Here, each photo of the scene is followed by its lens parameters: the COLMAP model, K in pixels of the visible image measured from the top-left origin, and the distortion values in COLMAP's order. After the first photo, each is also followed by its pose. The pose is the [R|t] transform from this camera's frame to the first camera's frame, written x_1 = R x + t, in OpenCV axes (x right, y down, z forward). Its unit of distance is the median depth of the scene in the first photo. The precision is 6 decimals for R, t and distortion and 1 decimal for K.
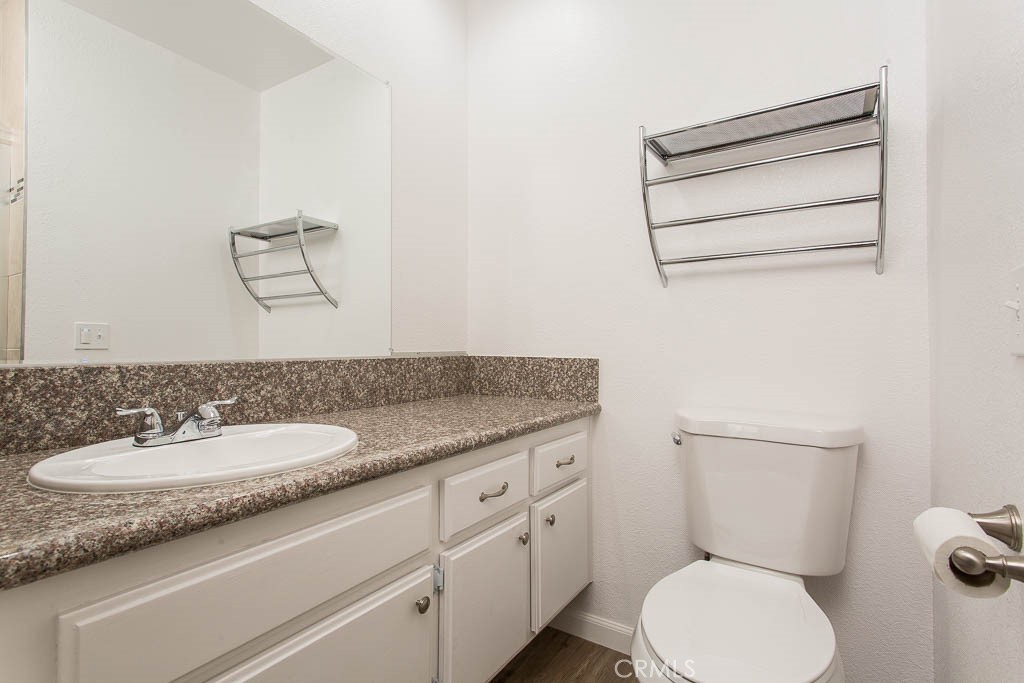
lens RADIAL K [[492.2, 0, 508.0], [0, 492.2, 340.9], [0, 0, 1]] dist [-0.000480, -0.003421]
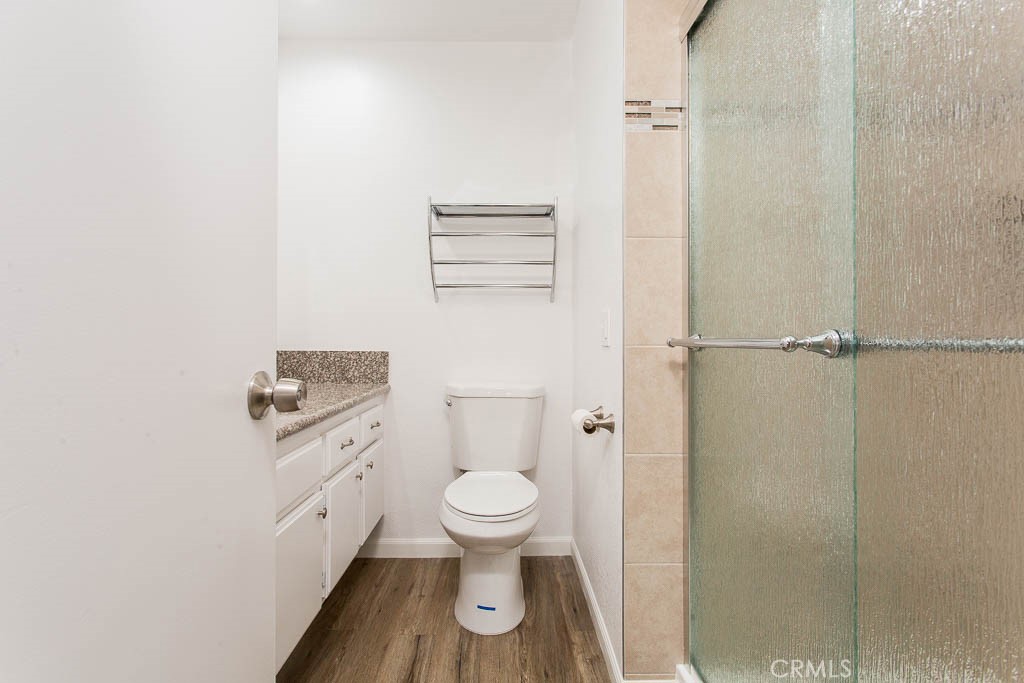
lens RADIAL K [[492.2, 0, 518.3], [0, 492.2, 337.7], [0, 0, 1]] dist [-0.000480, -0.003421]
pose [[0.815956, 0.003446, 0.578104, -0.317704], [-0.005345, 0.999984, 0.001584, -0.006003], [-0.578090, -0.004382, 0.815961, -0.331651]]
